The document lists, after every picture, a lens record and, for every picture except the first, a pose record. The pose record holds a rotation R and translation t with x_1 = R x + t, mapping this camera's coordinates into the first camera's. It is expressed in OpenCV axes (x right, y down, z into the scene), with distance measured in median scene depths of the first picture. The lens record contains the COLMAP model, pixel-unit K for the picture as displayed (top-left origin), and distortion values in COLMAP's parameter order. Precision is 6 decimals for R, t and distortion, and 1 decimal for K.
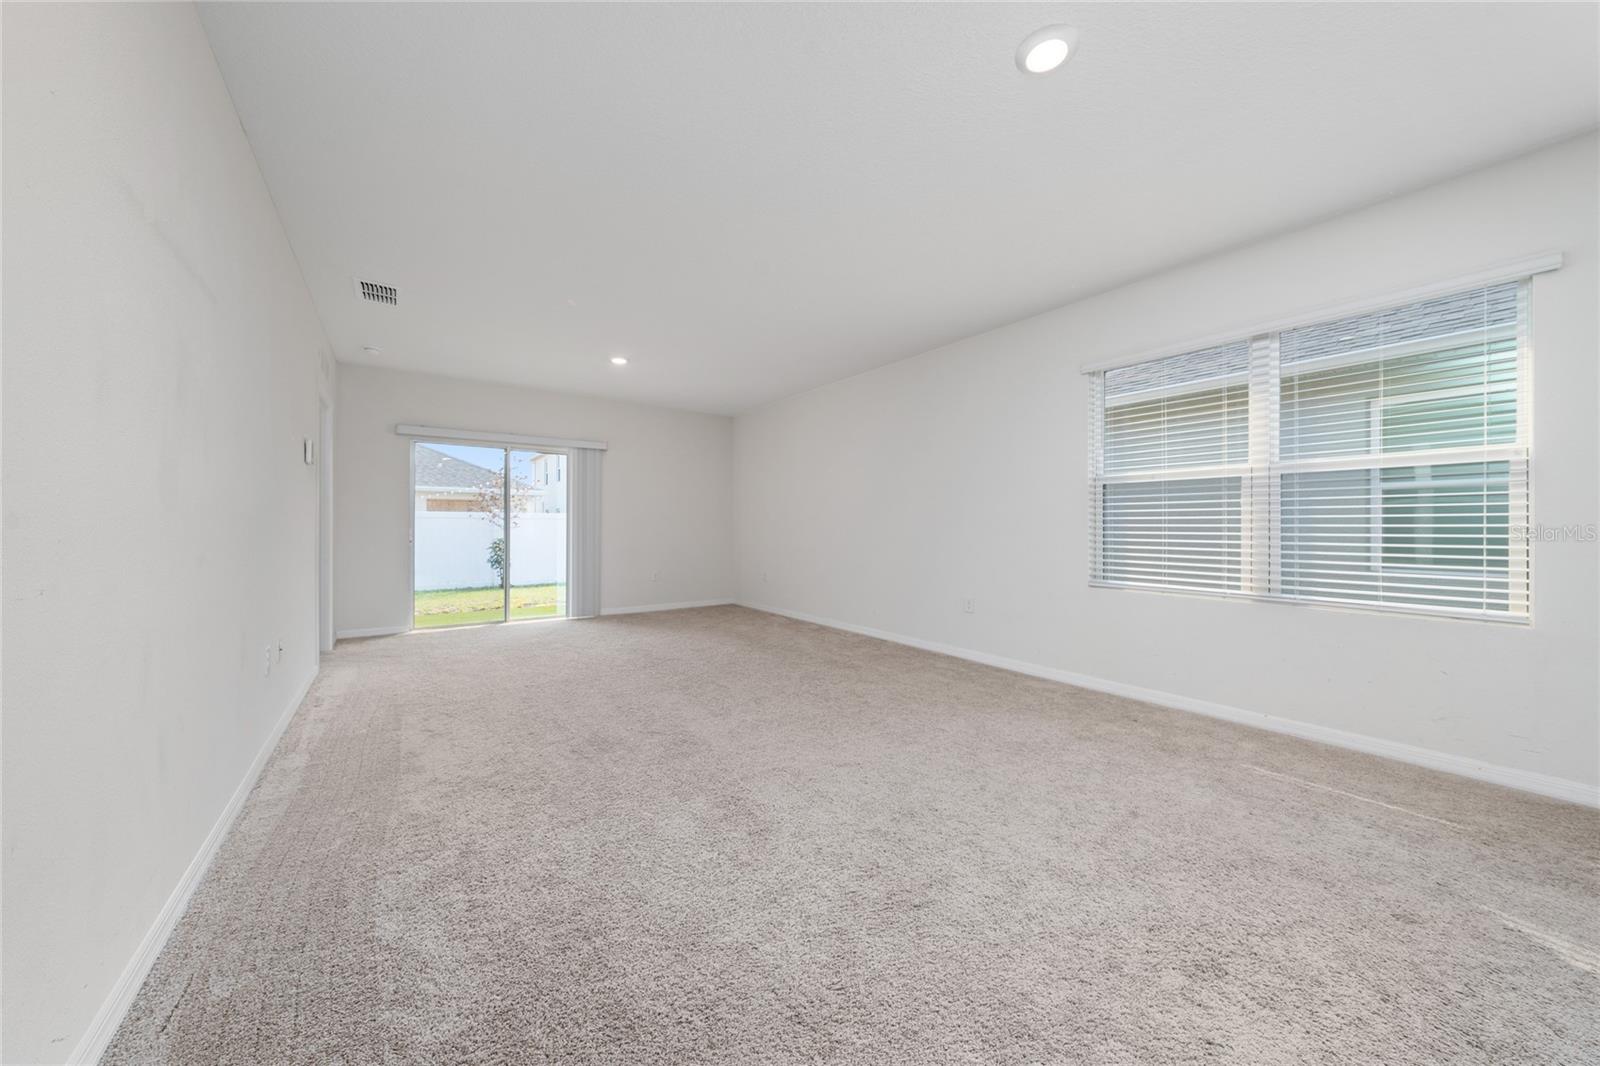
lens RADIAL K [[557.2, 0, 802.6], [0, 557.2, 527.7], [0, 0, 1]] dist [-0.008202, -0.000046]
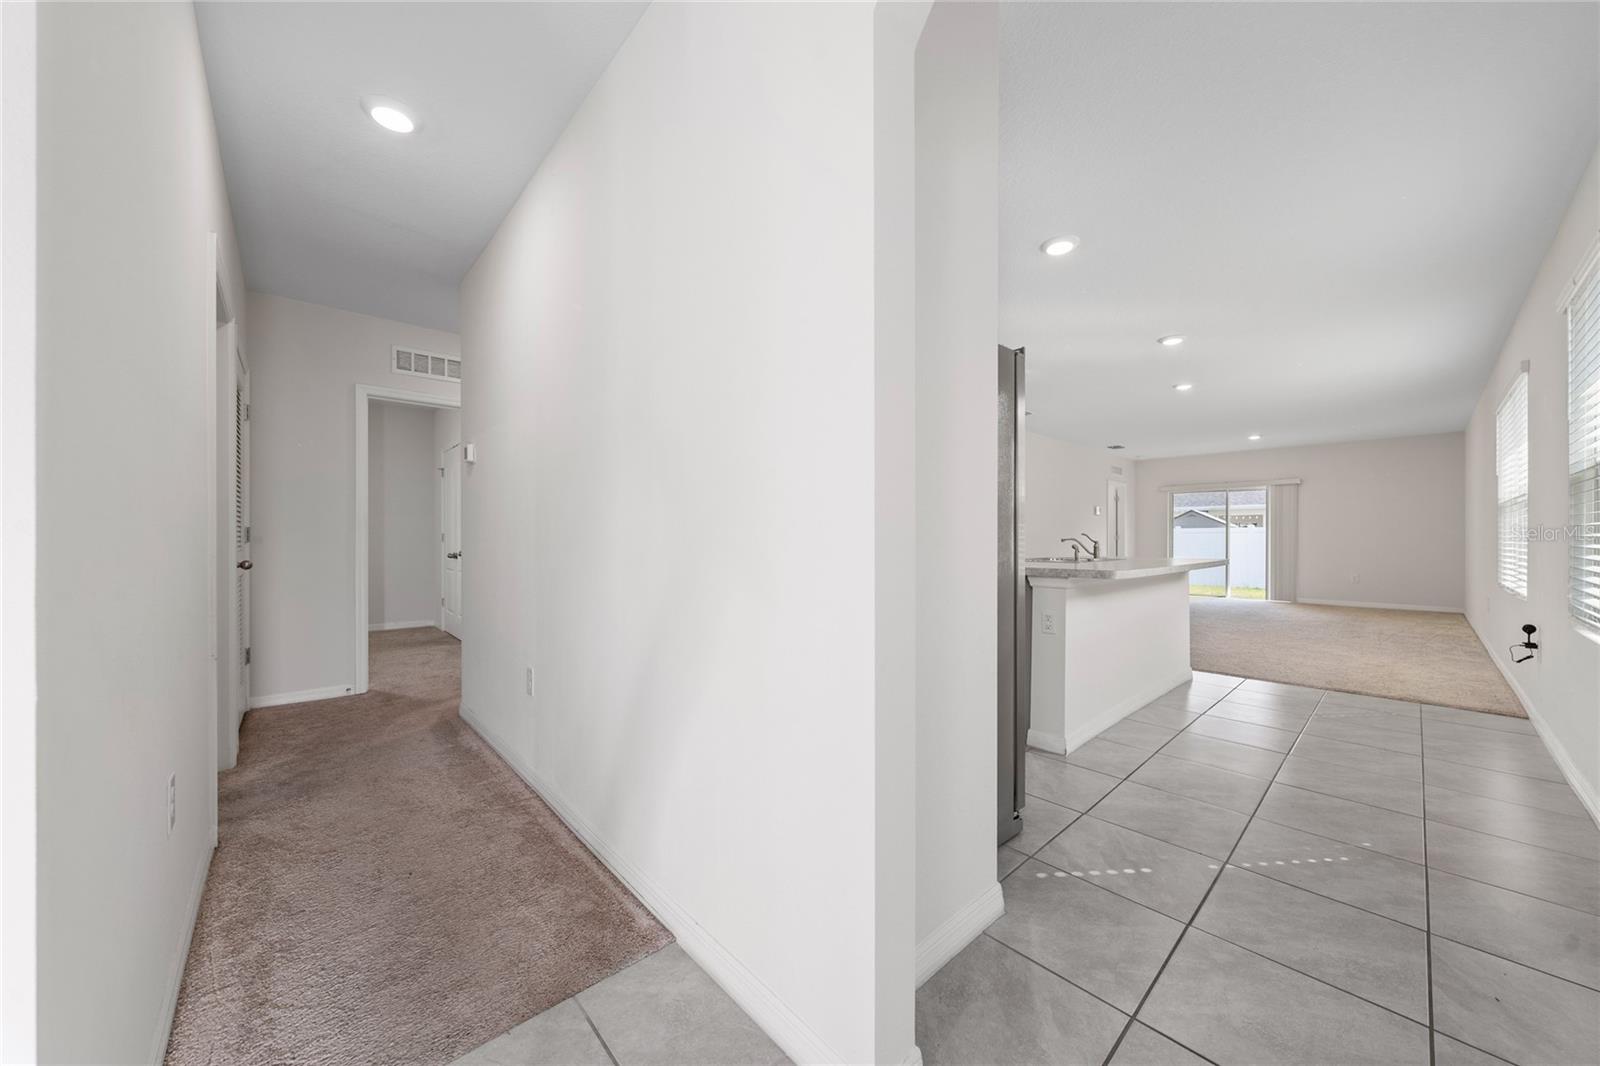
lens RADIAL K [[584.6, 0, 803.5], [0, 584.6, 538.1], [0, 0, 1]] dist [0.012150, 0.000180]
pose [[0.137092, -0.015310, -0.990440, 0.966804], [0.009672, 0.999854, -0.014116, 0.006903], [0.990511, -0.007645, 0.137220, -0.449186]]
